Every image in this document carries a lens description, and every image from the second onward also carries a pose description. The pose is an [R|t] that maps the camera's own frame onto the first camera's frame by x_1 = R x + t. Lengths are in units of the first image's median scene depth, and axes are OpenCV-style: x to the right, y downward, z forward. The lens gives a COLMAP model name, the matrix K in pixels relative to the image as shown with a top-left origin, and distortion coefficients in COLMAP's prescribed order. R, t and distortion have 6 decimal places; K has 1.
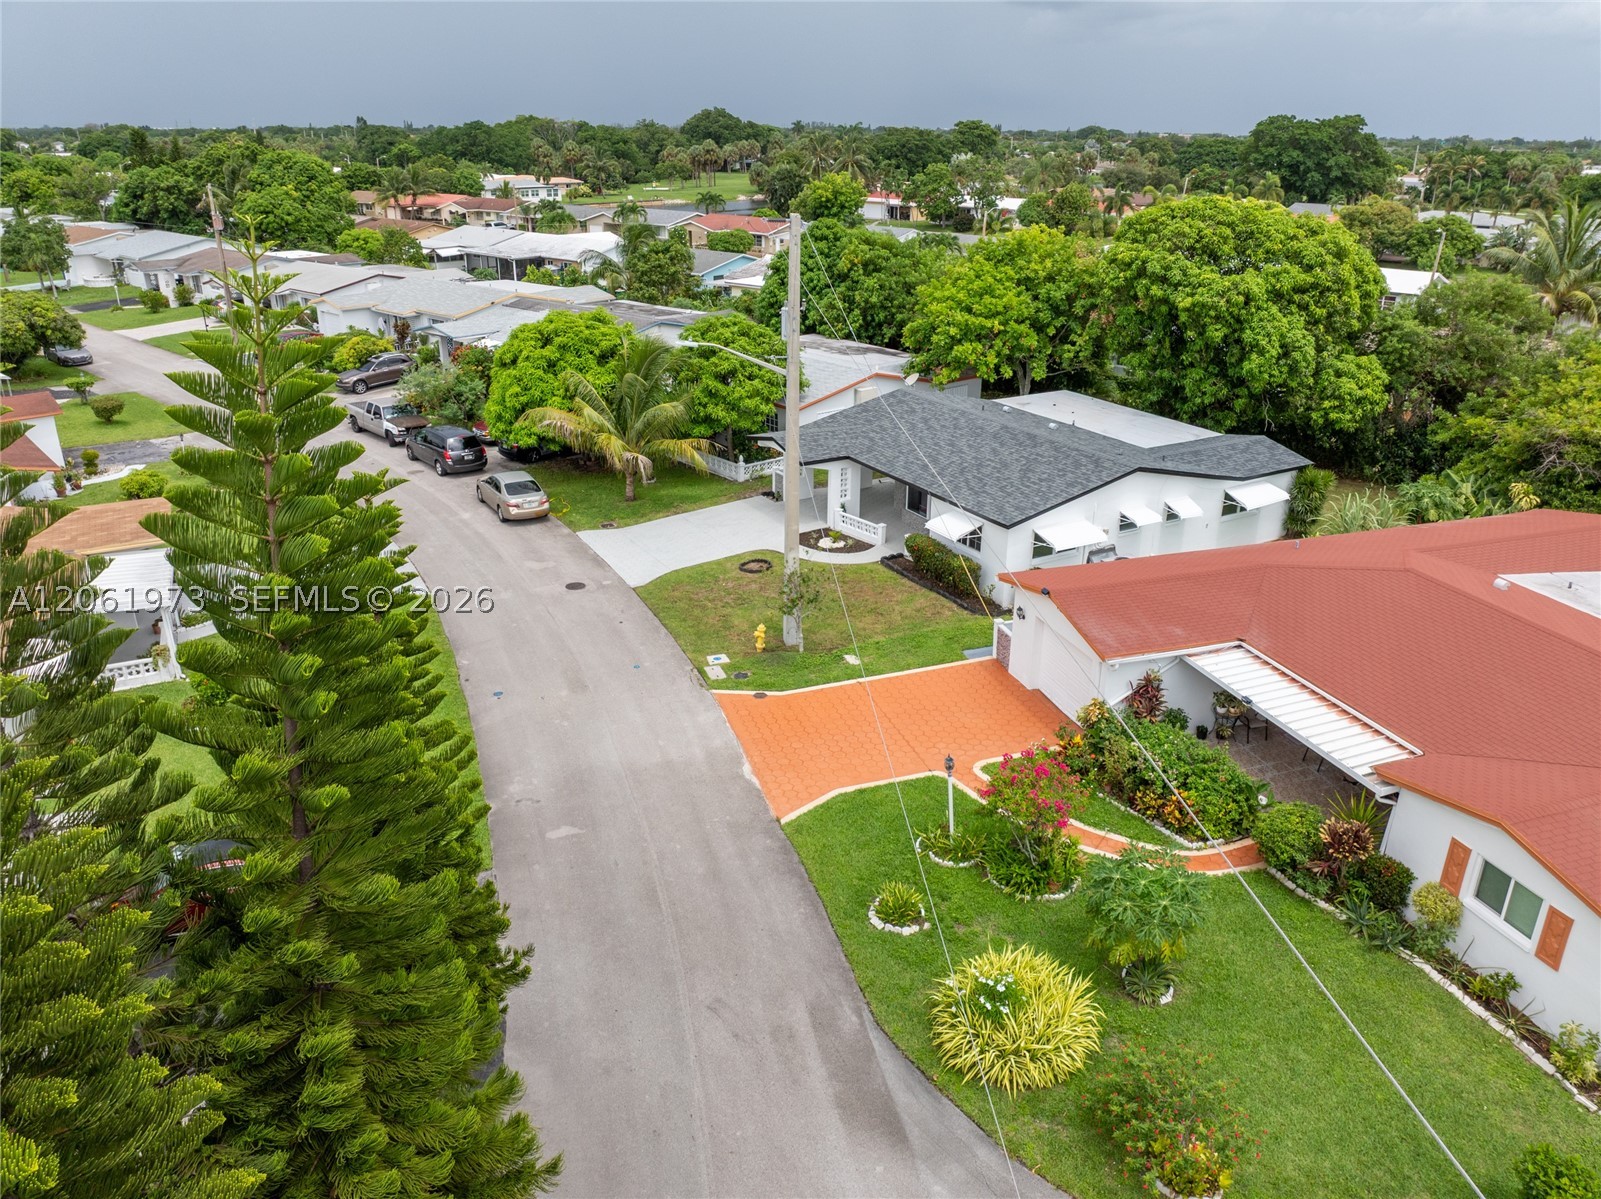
lens RADIAL K [[1129.6, 0, 809.6], [0, 1129.6, 597.0], [0, 0, 1]] dist [-0.047255, 0.016890]
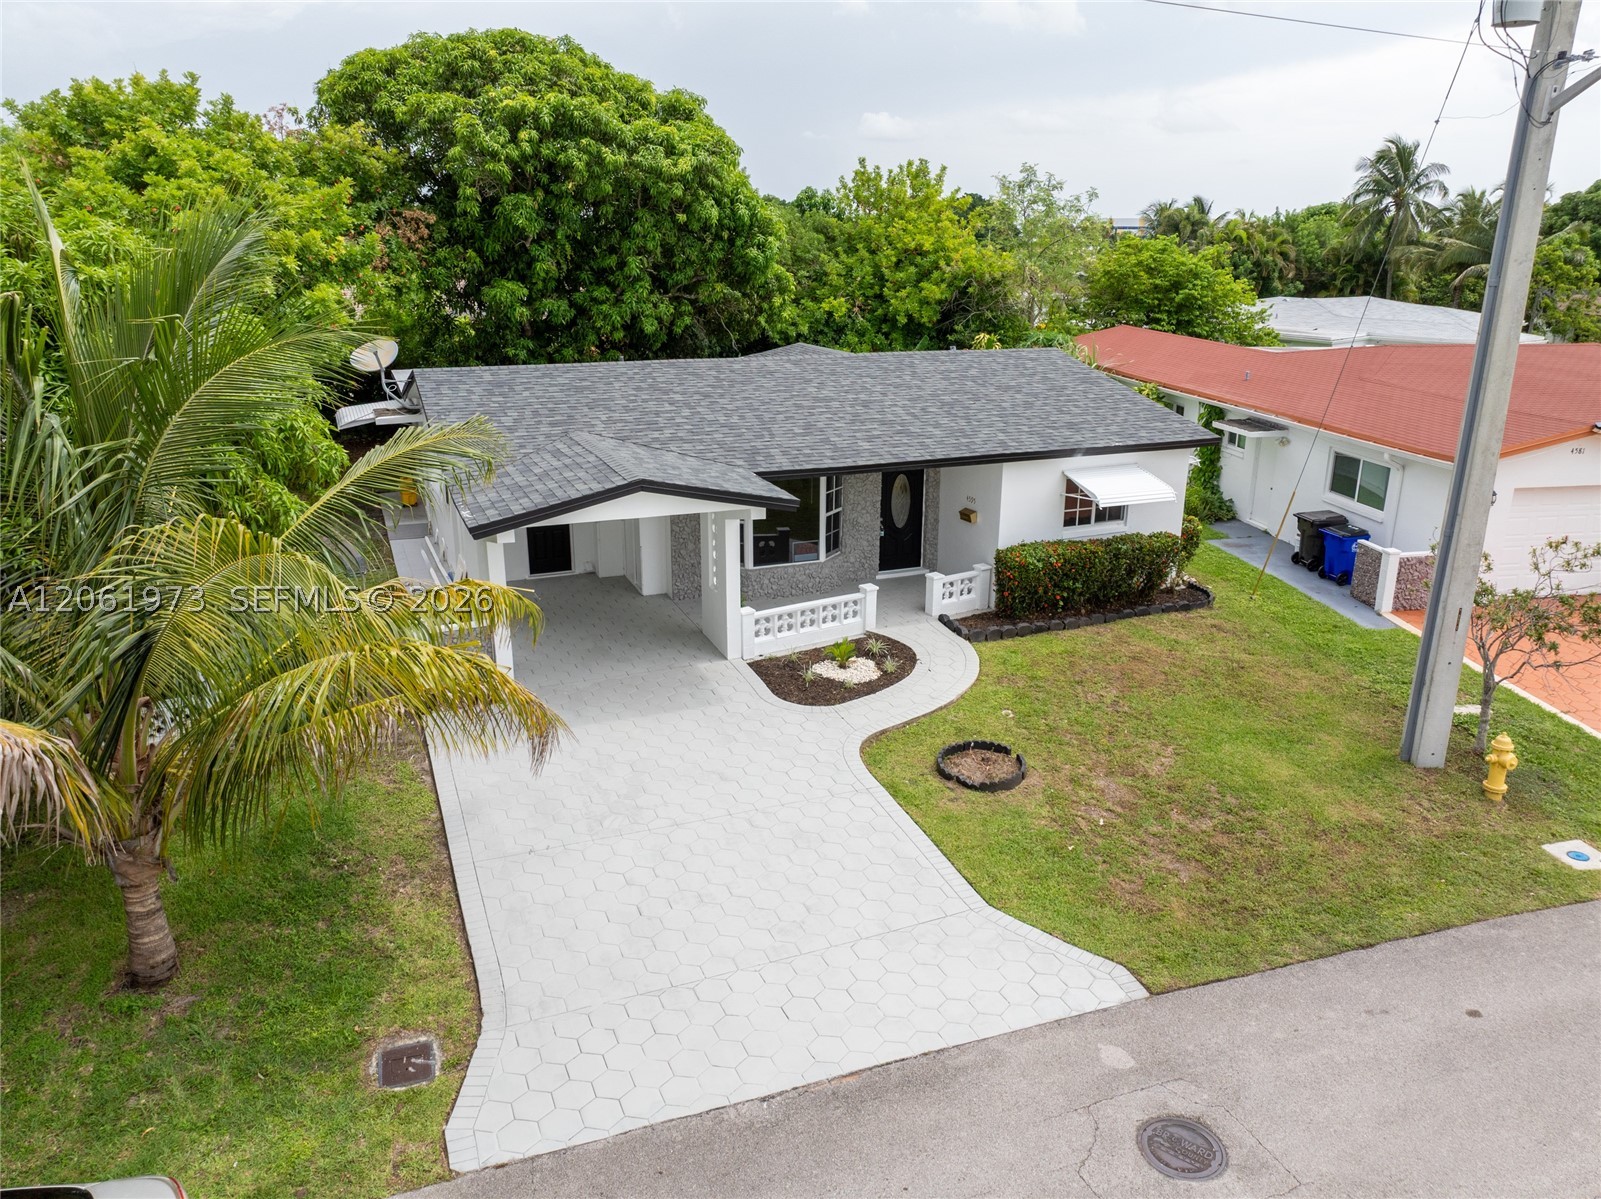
lens RADIAL K [[1129.6, 0, 808.2], [0, 1129.6, 592.0], [0, 0, 1]] dist [-0.047255, 0.016890]
pose [[0.134081, -0.306159, 0.942491, -0.346636], [0.372889, 0.896765, 0.238258, -0.168531], [-0.918137, 0.319499, 0.234403, 0.858525]]
